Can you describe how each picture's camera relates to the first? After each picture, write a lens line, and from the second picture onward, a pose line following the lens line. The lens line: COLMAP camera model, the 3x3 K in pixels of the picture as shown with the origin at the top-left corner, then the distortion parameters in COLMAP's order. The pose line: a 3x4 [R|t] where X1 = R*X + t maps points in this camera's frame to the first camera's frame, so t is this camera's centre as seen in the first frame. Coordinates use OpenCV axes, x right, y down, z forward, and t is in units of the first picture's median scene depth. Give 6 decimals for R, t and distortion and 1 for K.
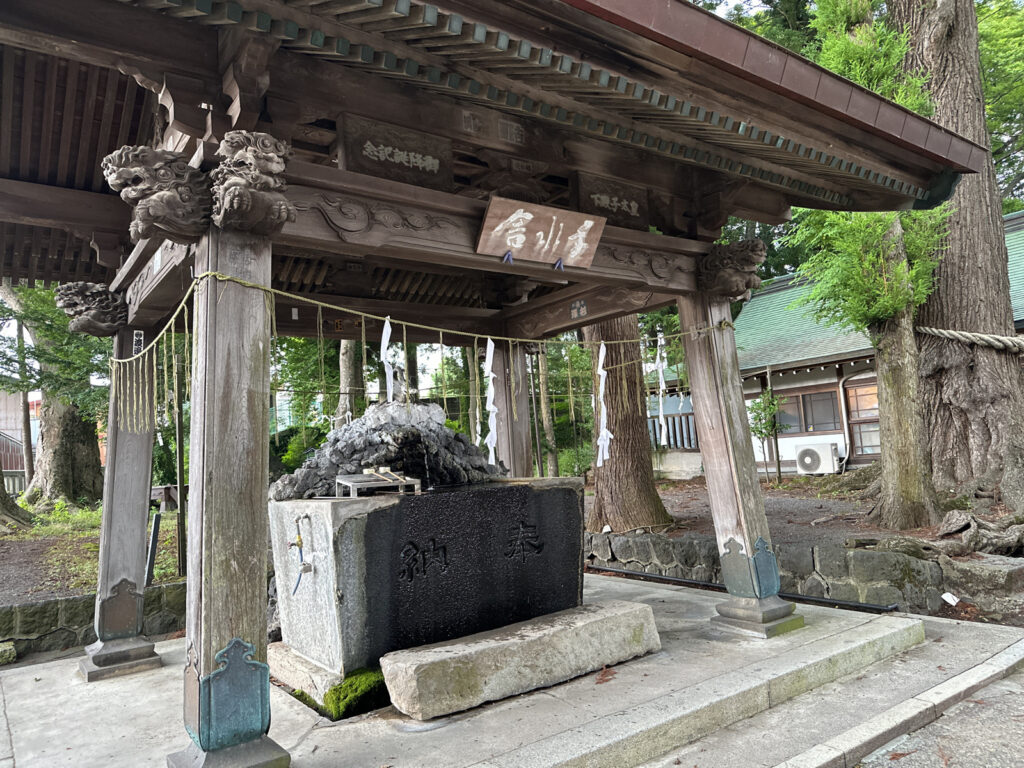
lens RADIAL K [[725.8, 0, 512.0], [0, 725.8, 384.0], [0, 0, 1]] dist [0.001608, 0.000712]
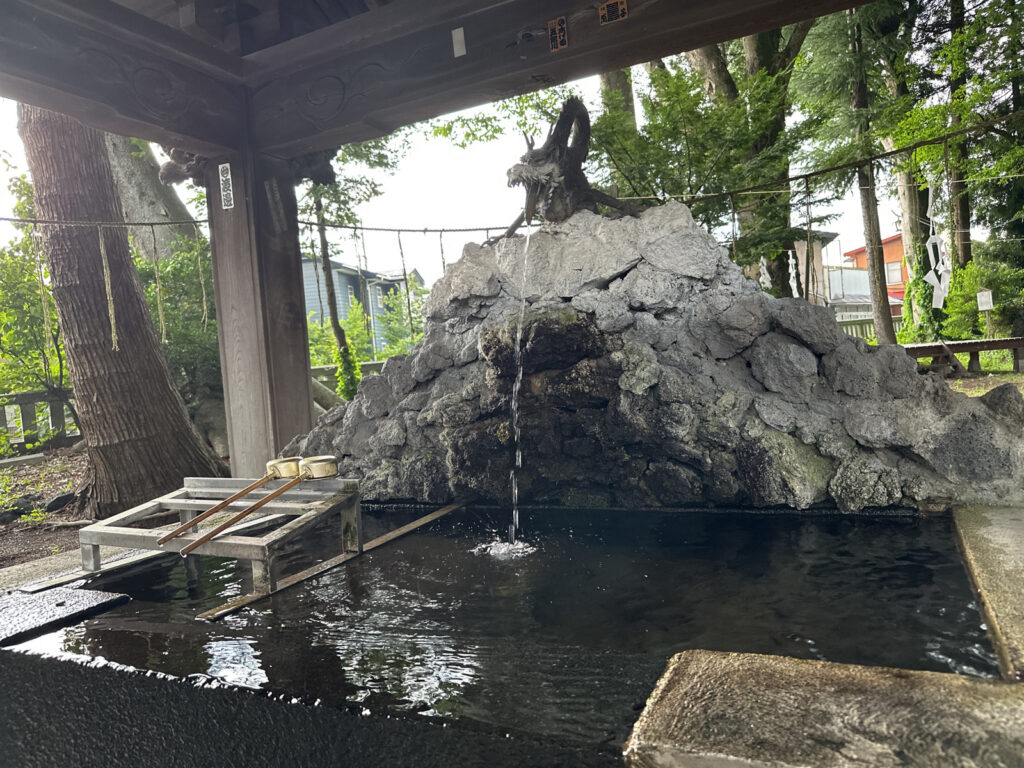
lens RADIAL K [[724.8, 0, 512.0], [0, 724.8, 384.0], [0, 0, 1]] dist [0.143071, -0.295246]
pose [[0.475351, 0.046313, -0.878576, 0.105366], [0.140445, 0.981813, 0.127742, 0.049932], [0.868514, -0.184114, 0.460202, 0.817744]]
